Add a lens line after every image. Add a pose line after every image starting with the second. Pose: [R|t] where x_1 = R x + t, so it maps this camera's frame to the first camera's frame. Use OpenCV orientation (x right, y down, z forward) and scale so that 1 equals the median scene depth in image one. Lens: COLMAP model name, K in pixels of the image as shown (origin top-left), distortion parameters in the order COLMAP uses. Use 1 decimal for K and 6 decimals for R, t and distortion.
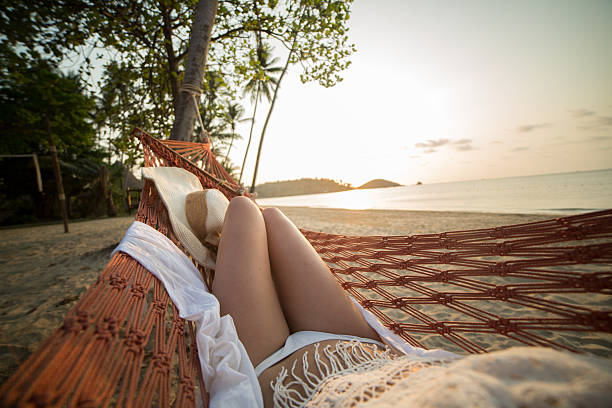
lens RADIAL K [[249.1, 0, 306.7], [0, 249.1, 200.4], [0, 0, 1]] dist [-0.093945, 0.033561]
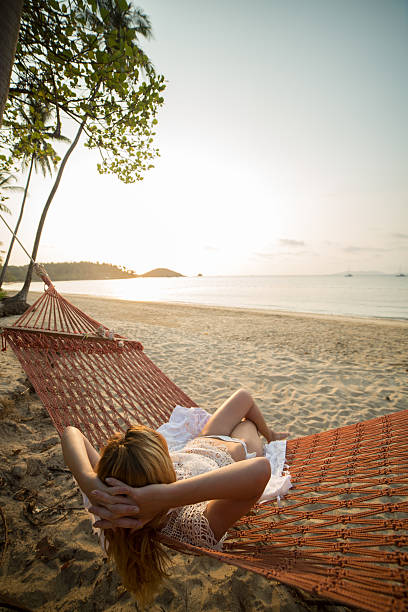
lens RADIAL K [[249.1, 0, 201.9], [0, 249.1, 305.5], [0, 0, 1]] dist [-0.093945, 0.033561]
pose [[0.903066, 0.023093, 0.428880, -0.051805], [-0.050925, 0.997267, 0.053533, -0.053715], [-0.426472, -0.070185, 0.901774, -0.031266]]
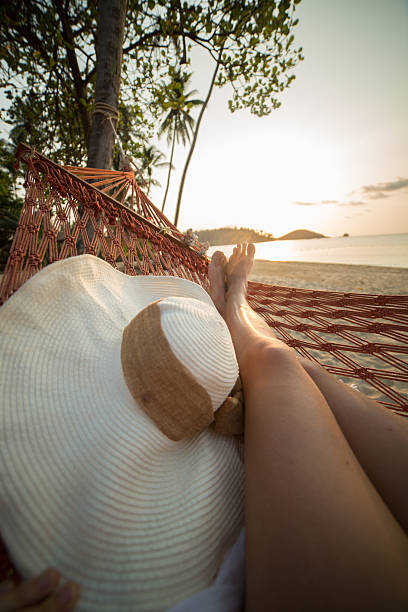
lens RADIAL K [[249.1, 0, 201.1], [0, 249.1, 305.8], [0, 0, 1]] dist [-0.091762, 0.031489]
pose [[0.995409, 0.025204, -0.092338, -0.032757], [-0.004843, 0.976736, 0.214391, 0.002437], [0.095593, -0.212959, 0.972374, 0.057674]]
